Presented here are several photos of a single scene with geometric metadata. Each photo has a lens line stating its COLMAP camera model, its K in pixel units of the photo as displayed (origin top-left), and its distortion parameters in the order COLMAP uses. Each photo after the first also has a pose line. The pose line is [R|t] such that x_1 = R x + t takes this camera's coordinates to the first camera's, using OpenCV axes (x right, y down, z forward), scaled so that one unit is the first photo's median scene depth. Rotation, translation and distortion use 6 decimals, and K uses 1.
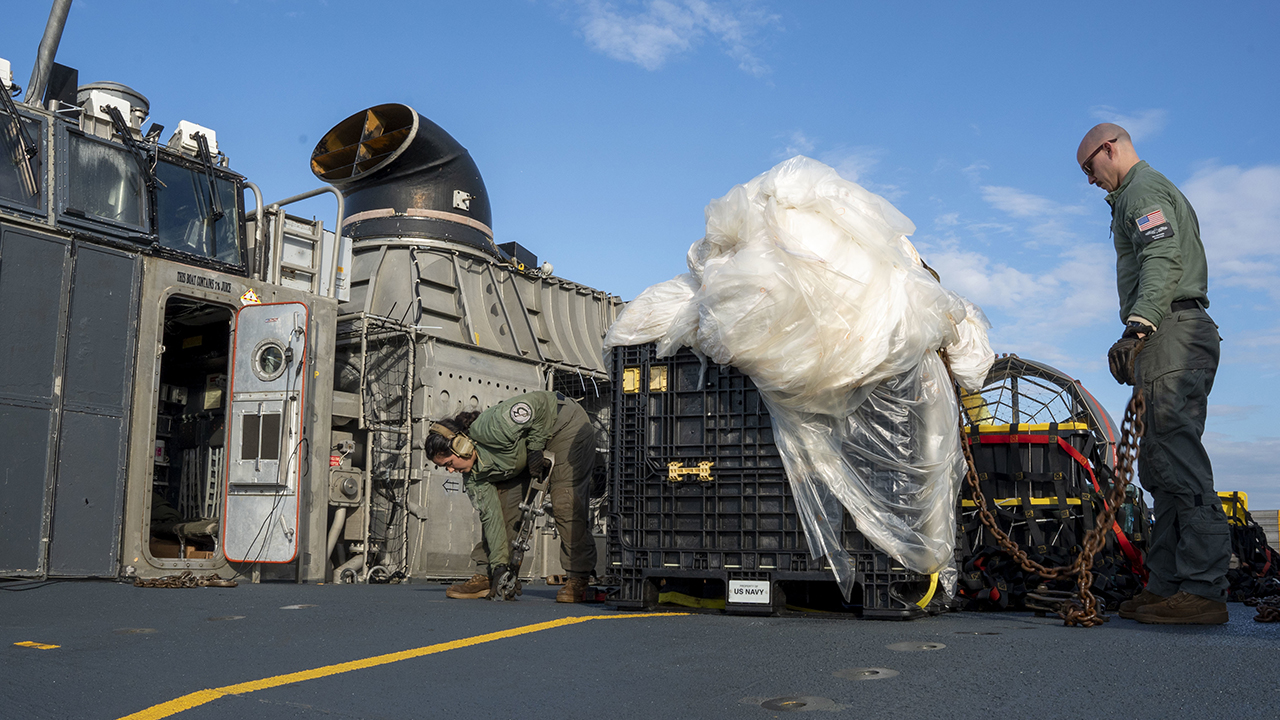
lens RADIAL K [[1231.7, 0, 640.0], [0, 1231.7, 360.0], [0, 0, 1]] dist [-0.142386, 0.120051]
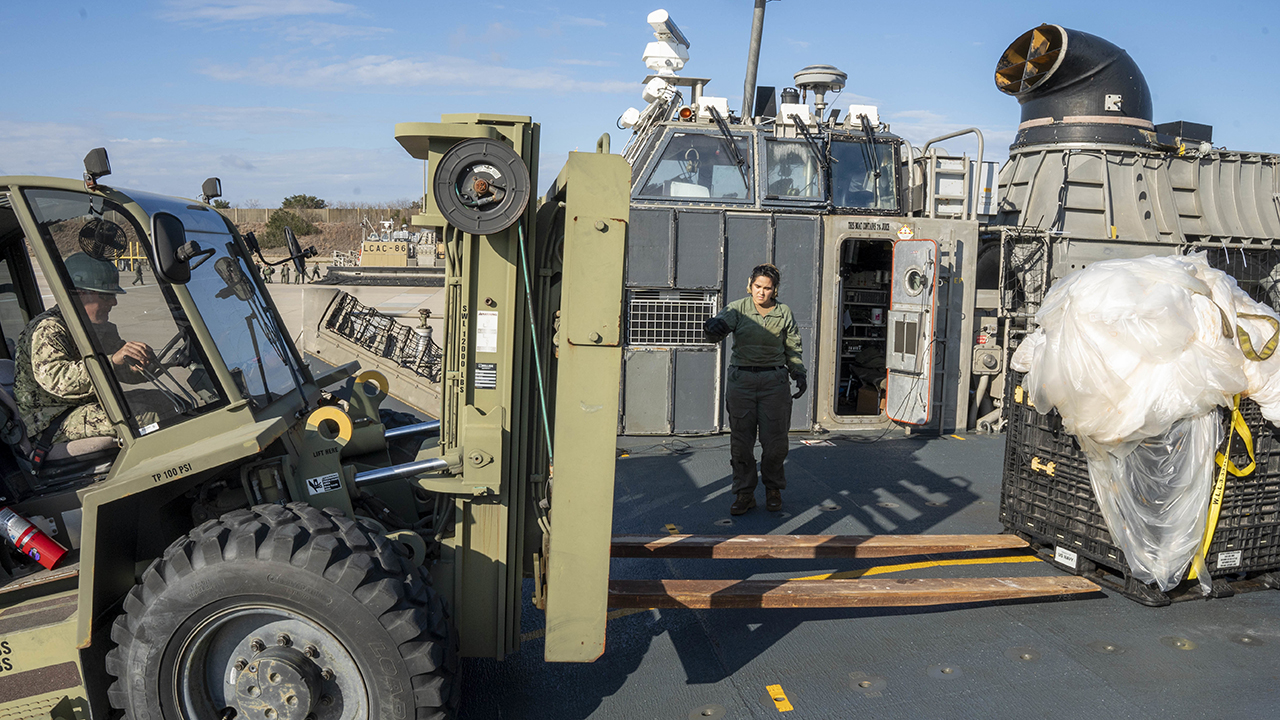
lens RADIAL K [[1231.7, 0, 640.0], [0, 1231.7, 360.0], [0, 0, 1]] dist [-0.142386, 0.120051]
pose [[0.686959, 0.104995, -0.719071, 0.468031], [0.124622, 0.957827, 0.258914, -0.295317], [0.715931, -0.267476, 0.644903, -0.149659]]
